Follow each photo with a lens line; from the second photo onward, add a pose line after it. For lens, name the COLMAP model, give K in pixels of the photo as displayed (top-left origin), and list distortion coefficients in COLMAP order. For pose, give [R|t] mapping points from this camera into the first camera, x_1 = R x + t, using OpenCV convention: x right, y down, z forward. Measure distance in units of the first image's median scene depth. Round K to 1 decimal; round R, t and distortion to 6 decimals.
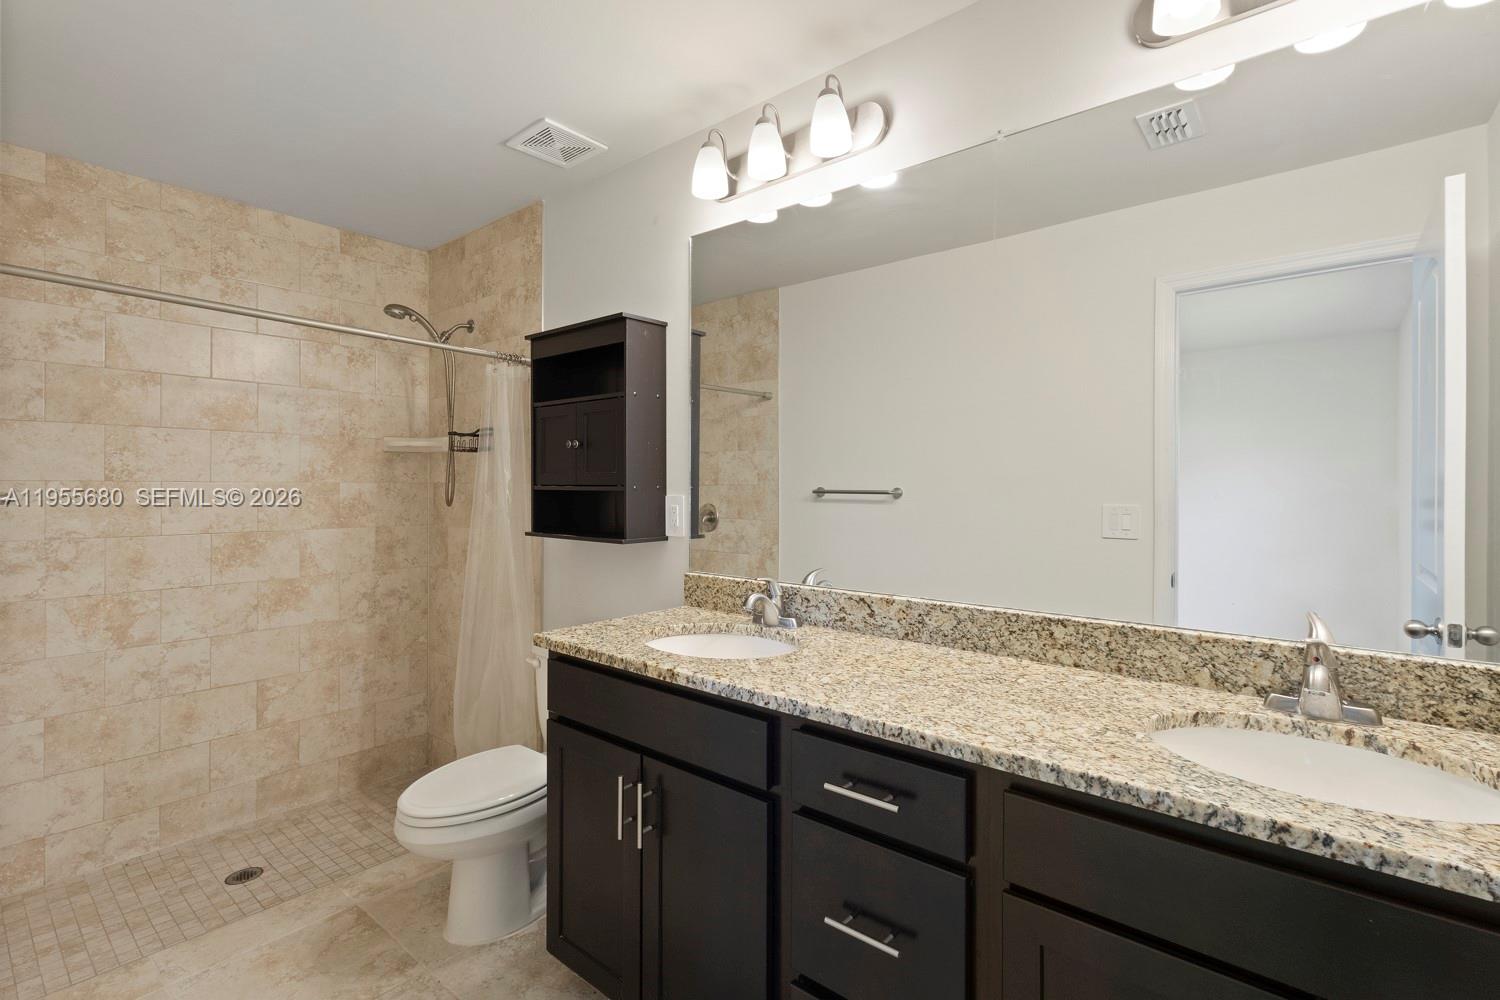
lens RADIAL K [[688.8, 0, 744.7], [0, 688.8, 492.6], [0, 0, 1]] dist [-0.000104, 0.000957]
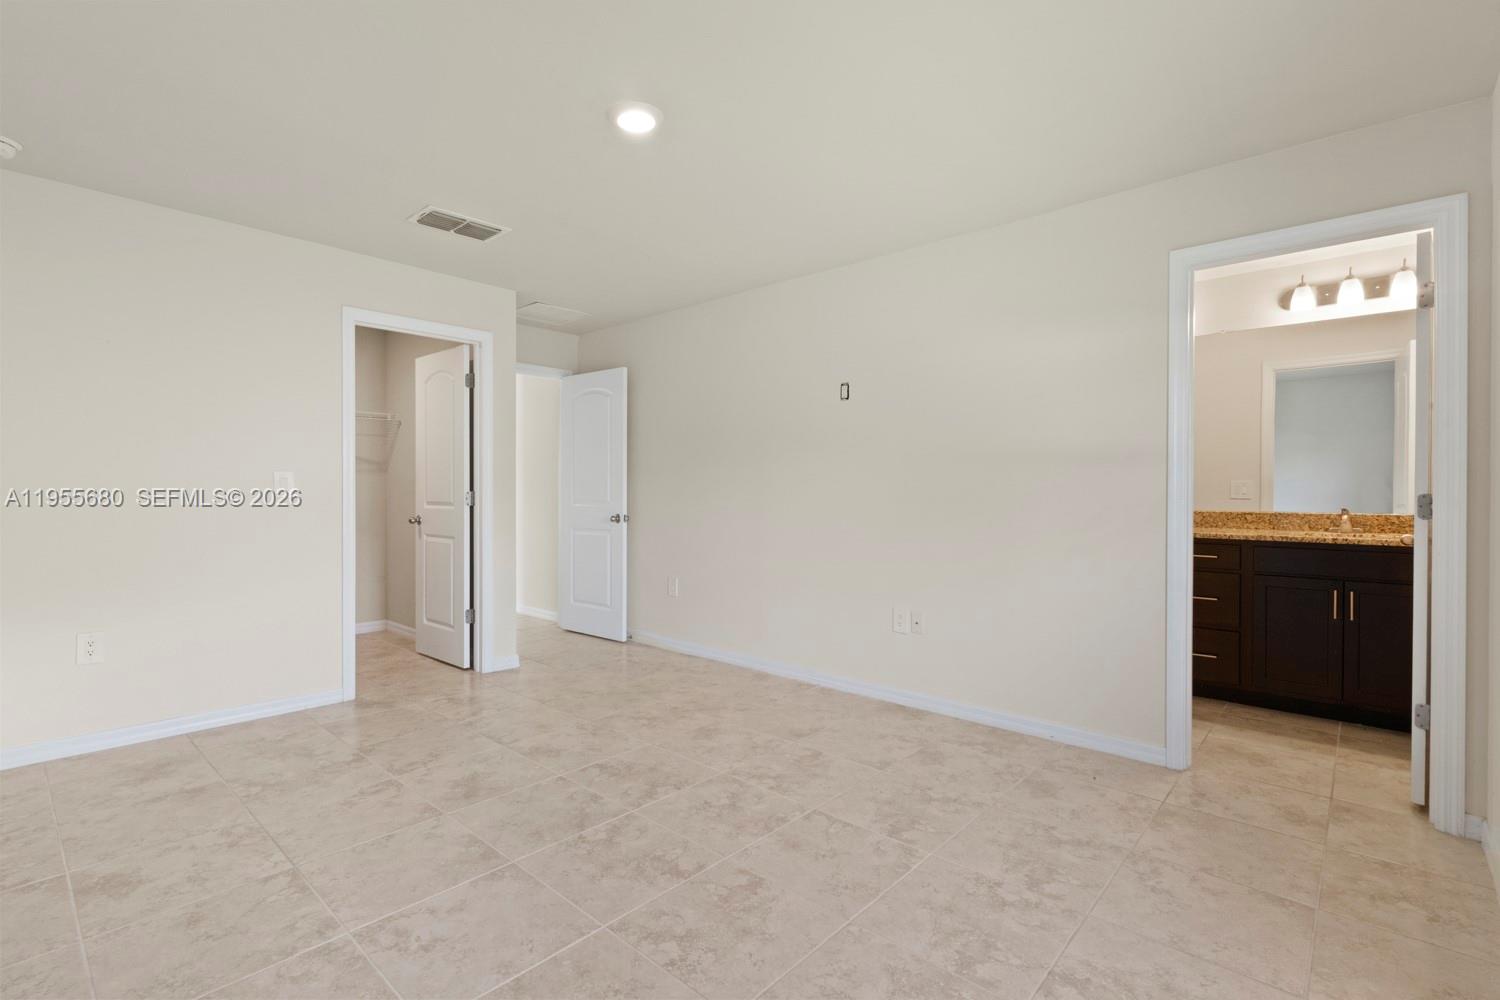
lens RADIAL K [[688.8, 0, 754.5], [0, 688.8, 499.7], [0, 0, 1]] dist [-0.000104, 0.000957]
pose [[0.999761, 0.001937, -0.021795, -1.655483], [-0.001945, 0.999998, -0.000350, 0.158897], [0.021794, 0.000392, 0.999762, -2.031078]]
